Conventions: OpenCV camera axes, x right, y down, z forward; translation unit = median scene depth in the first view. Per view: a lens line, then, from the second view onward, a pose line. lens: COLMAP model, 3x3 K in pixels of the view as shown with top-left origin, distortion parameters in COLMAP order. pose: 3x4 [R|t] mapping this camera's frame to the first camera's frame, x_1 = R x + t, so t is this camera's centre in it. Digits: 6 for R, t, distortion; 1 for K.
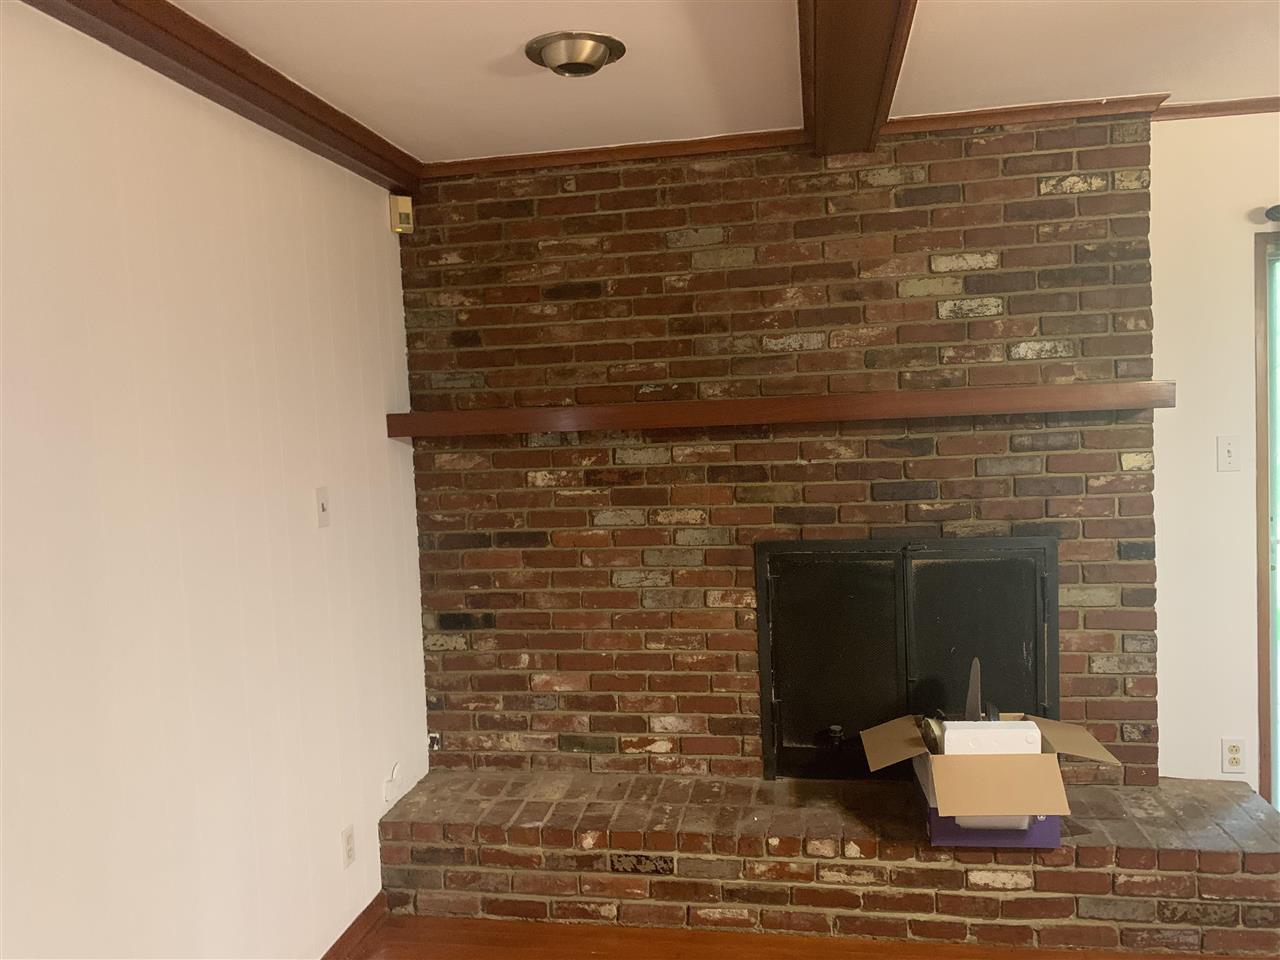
lens RADIAL K [[958.0, 0, 628.0], [0, 958.0, 480.0], [0, 0, 1]] dist [0.032576, -0.046118]
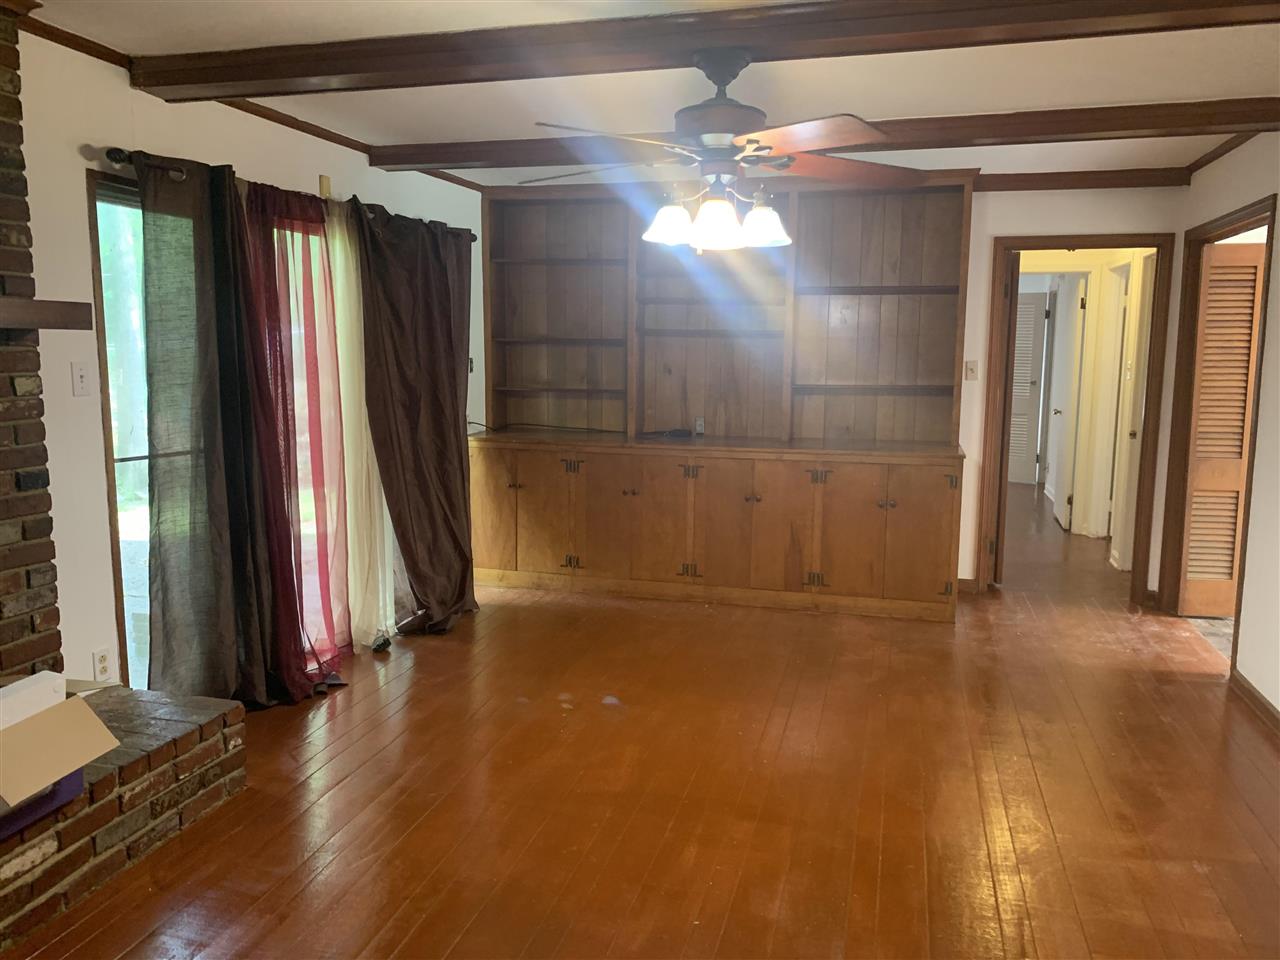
lens RADIAL K [[958.0, 0, 628.0], [0, 958.0, 480.0], [0, 0, 1]] dist [0.032576, -0.046118]
pose [[0.072351, -0.089993, 0.993311, -0.383745], [0.046496, 0.995143, 0.086772, 0.018152], [-0.996295, 0.039907, 0.076184, 0.347504]]
